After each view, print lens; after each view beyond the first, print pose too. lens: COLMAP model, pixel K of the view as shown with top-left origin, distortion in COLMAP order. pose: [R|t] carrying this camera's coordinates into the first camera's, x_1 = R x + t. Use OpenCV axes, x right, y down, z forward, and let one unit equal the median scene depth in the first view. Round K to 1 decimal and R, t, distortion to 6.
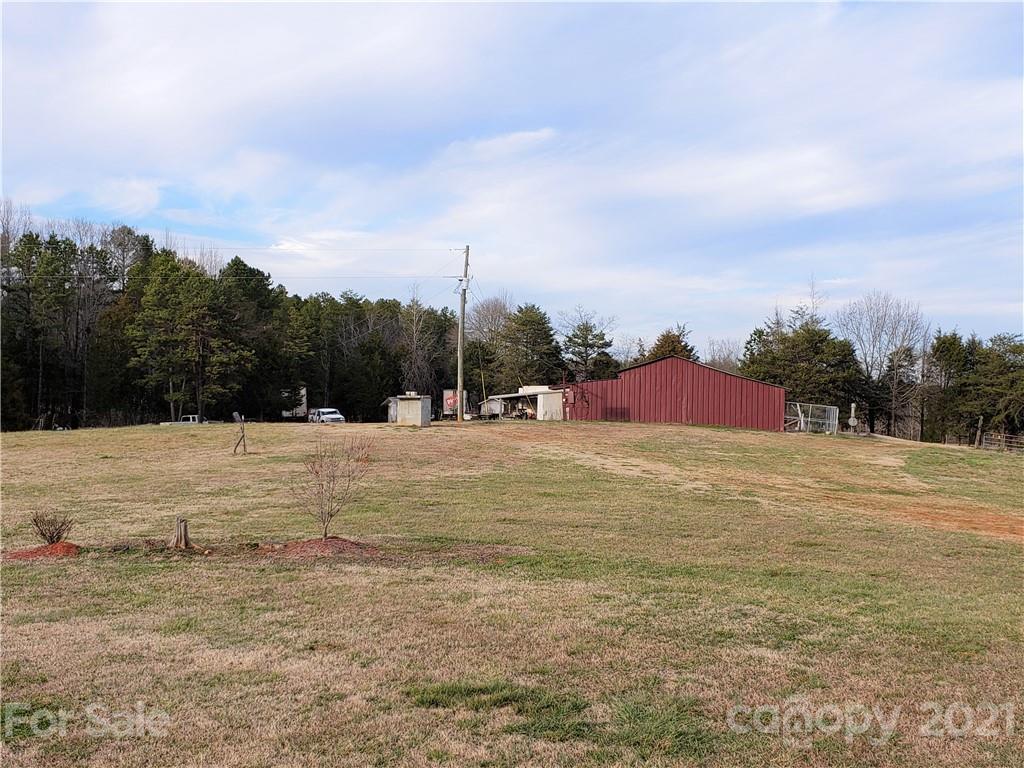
lens RADIAL K [[775.0, 0, 578.3], [0, 775.0, 385.2], [0, 0, 1]] dist [0.135633, -0.235459]
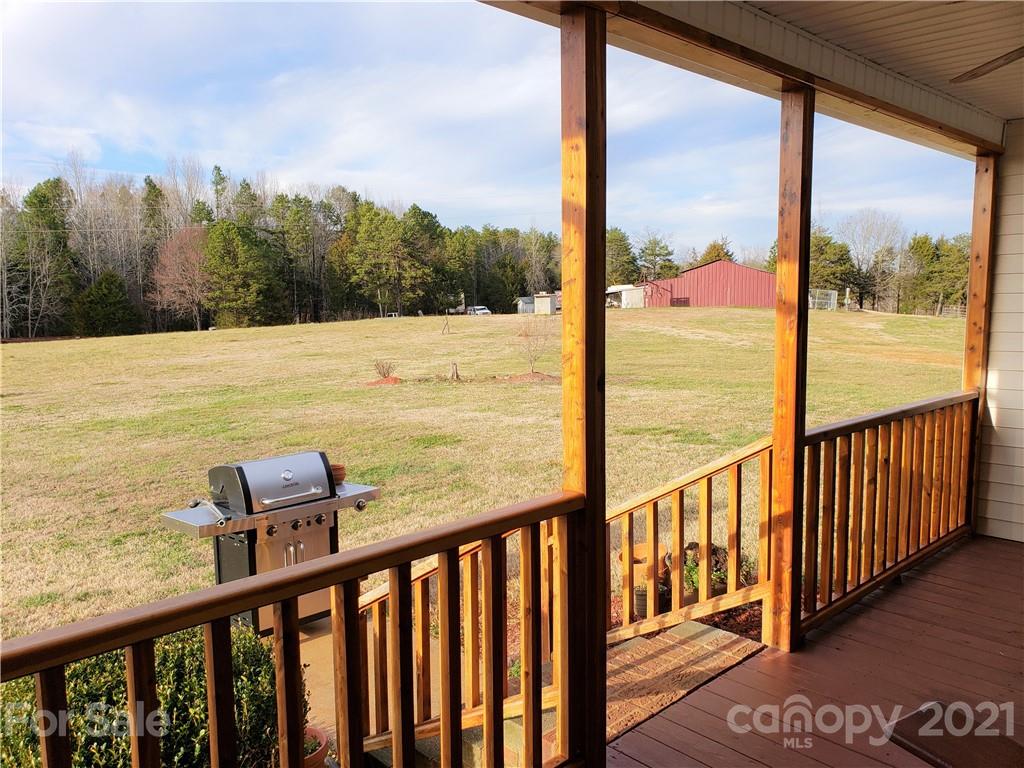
lens RADIAL K [[774.6, 0, 512.0], [0, 774.6, 384.0], [0, 0, 1]] dist [0.039278, -0.003364]
pose [[0.997226, -0.029298, -0.068422, -0.165434], [0.036314, 0.993950, 0.103659, 0.027268], [0.064971, -0.105856, 0.992257, -0.461998]]
